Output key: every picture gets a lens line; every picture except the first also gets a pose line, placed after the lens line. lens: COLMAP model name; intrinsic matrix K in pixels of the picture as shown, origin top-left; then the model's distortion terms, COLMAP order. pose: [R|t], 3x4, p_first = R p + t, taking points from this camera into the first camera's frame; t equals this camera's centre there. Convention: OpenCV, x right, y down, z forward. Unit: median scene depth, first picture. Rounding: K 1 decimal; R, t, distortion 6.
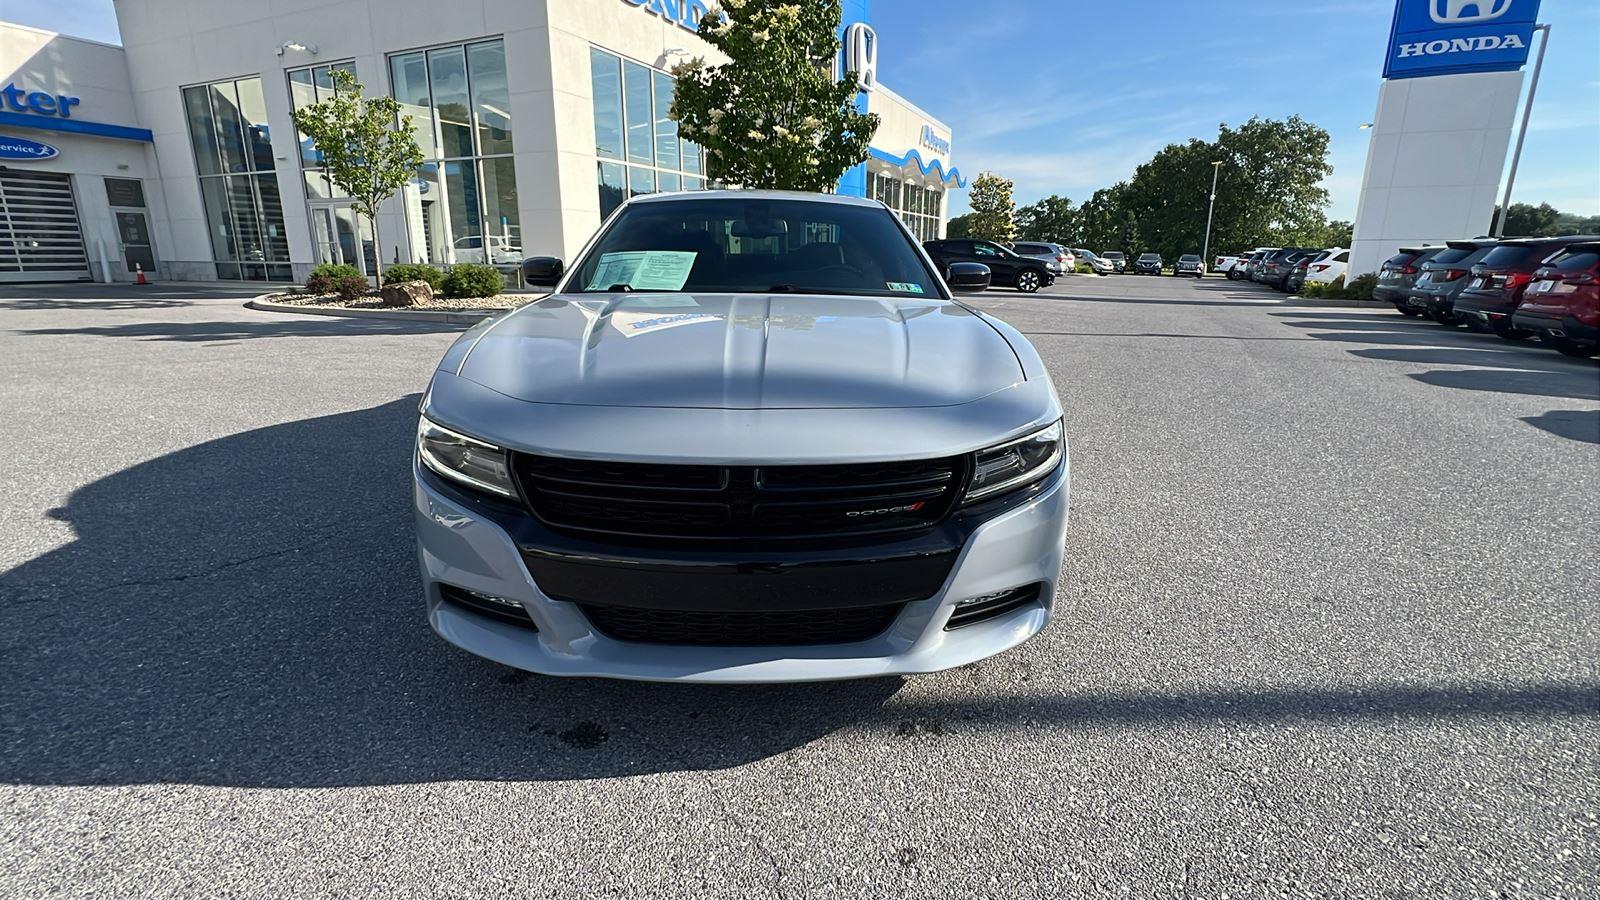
lens RADIAL K [[735.8, 0, 797.0], [0, 735.8, 450.4], [0, 0, 1]] dist [-0.001552, 0.000092]
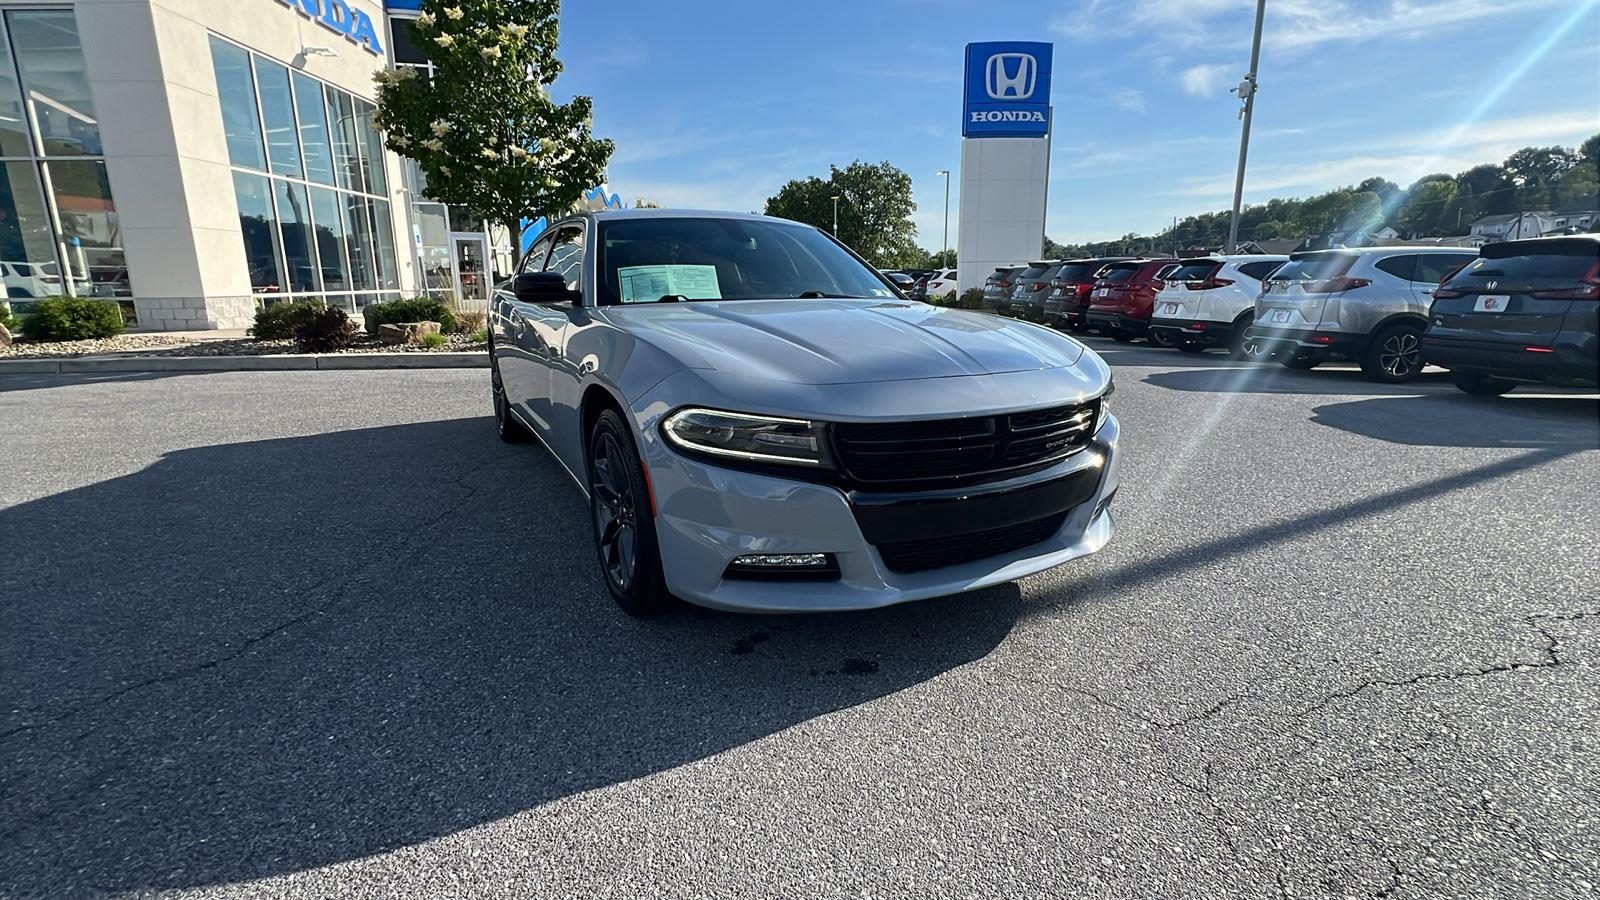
lens RADIAL K [[735.8, 0, 797.0], [0, 735.8, 450.4], [0, 0, 1]] dist [-0.001552, 0.000092]
pose [[0.895432, -0.114178, 0.430307, -0.082771], [0.127974, 0.991772, -0.003146, 0.003500], [-0.426407, 0.057885, 0.902677, -0.003586]]
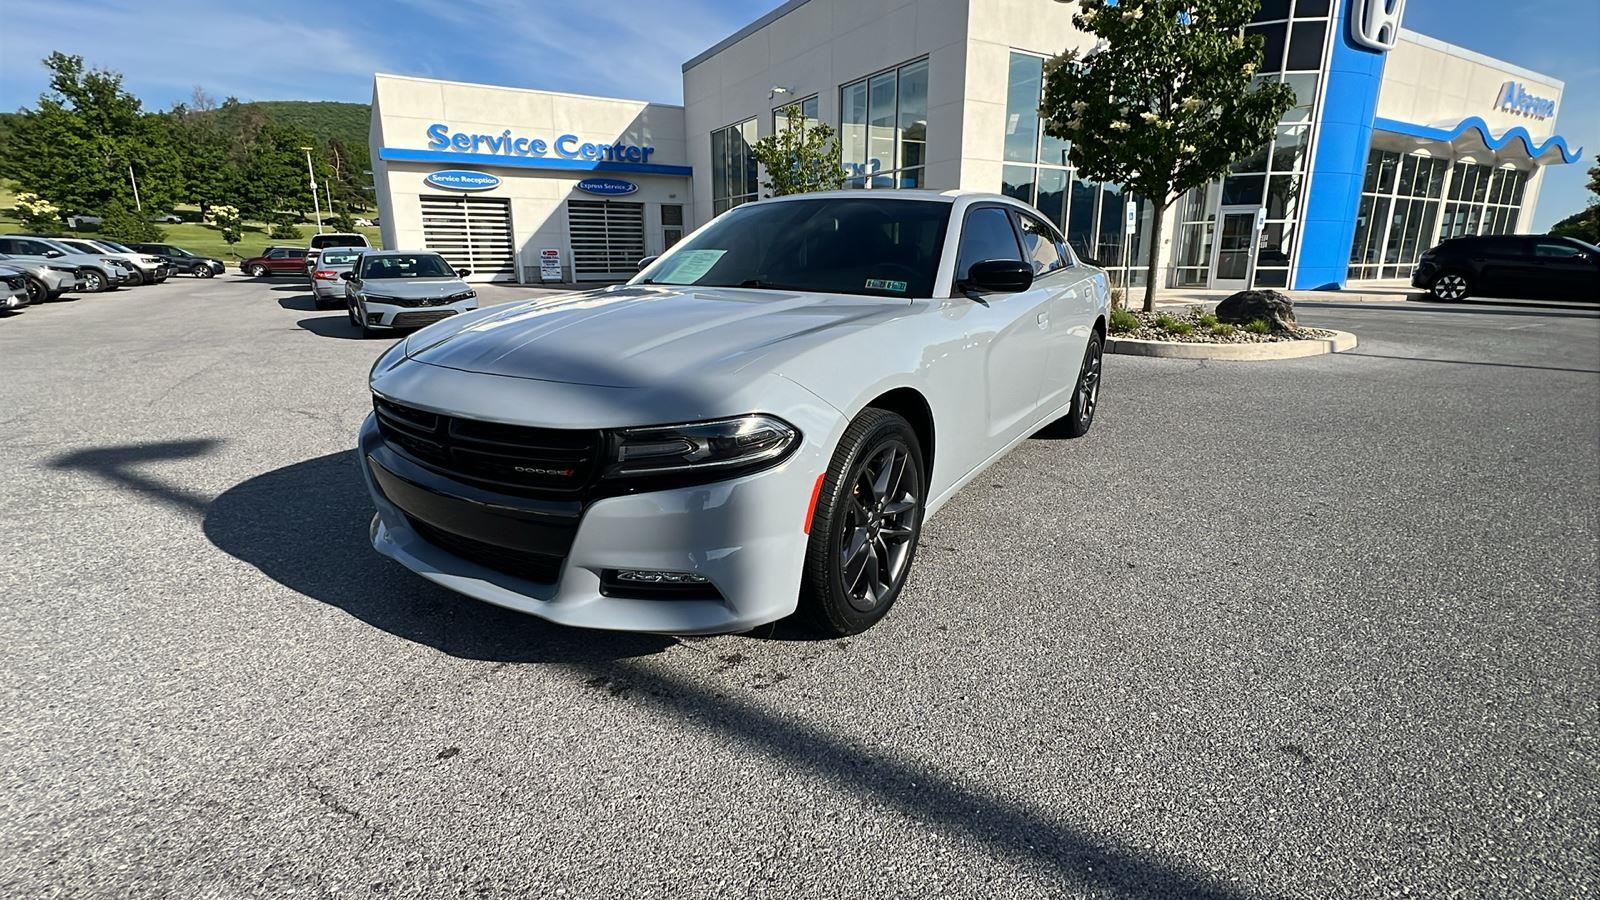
lens RADIAL K [[735.8, 0, 797.0], [0, 735.8, 450.4], [0, 0, 1]] dist [-0.001552, 0.000092]
pose [[0.820822, 0.139070, -0.553996, 0.094944], [-0.143029, 0.989050, 0.036366, -0.004176], [0.552987, 0.049388, 0.831725, 0.024140]]
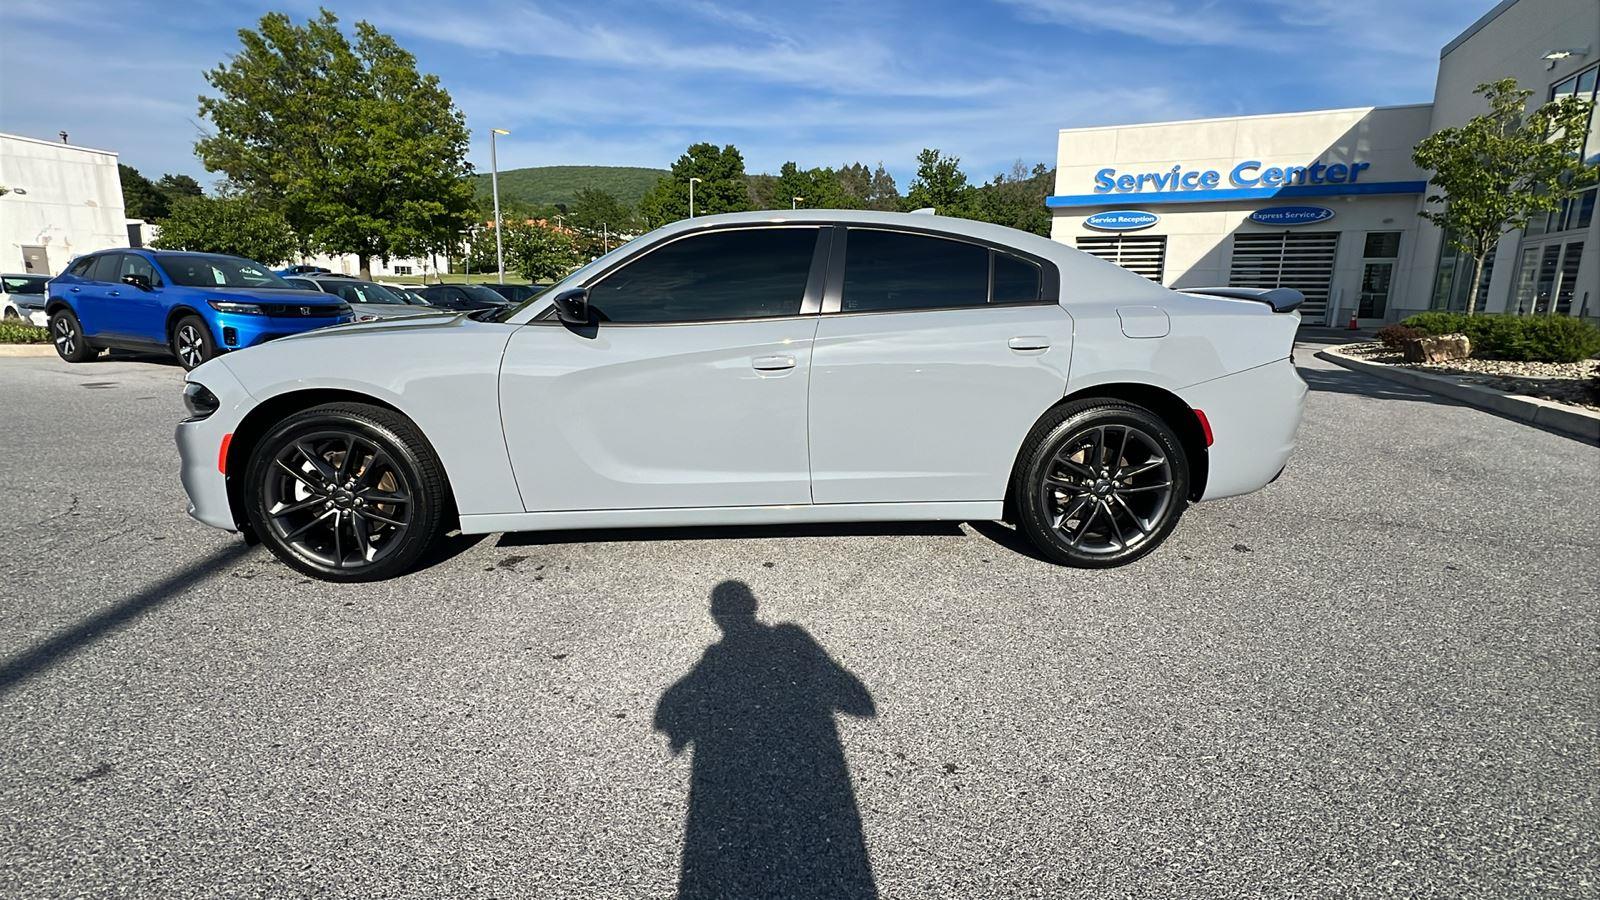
lens RADIAL K [[735.8, 0, 797.0], [0, 735.8, 450.4], [0, 0, 1]] dist [-0.001552, 0.000092]
pose [[0.017761, 0.203194, -0.978977, 0.185010], [-0.268492, 0.944138, 0.191092, -0.051971], [0.963118, 0.259454, 0.071325, 0.209248]]
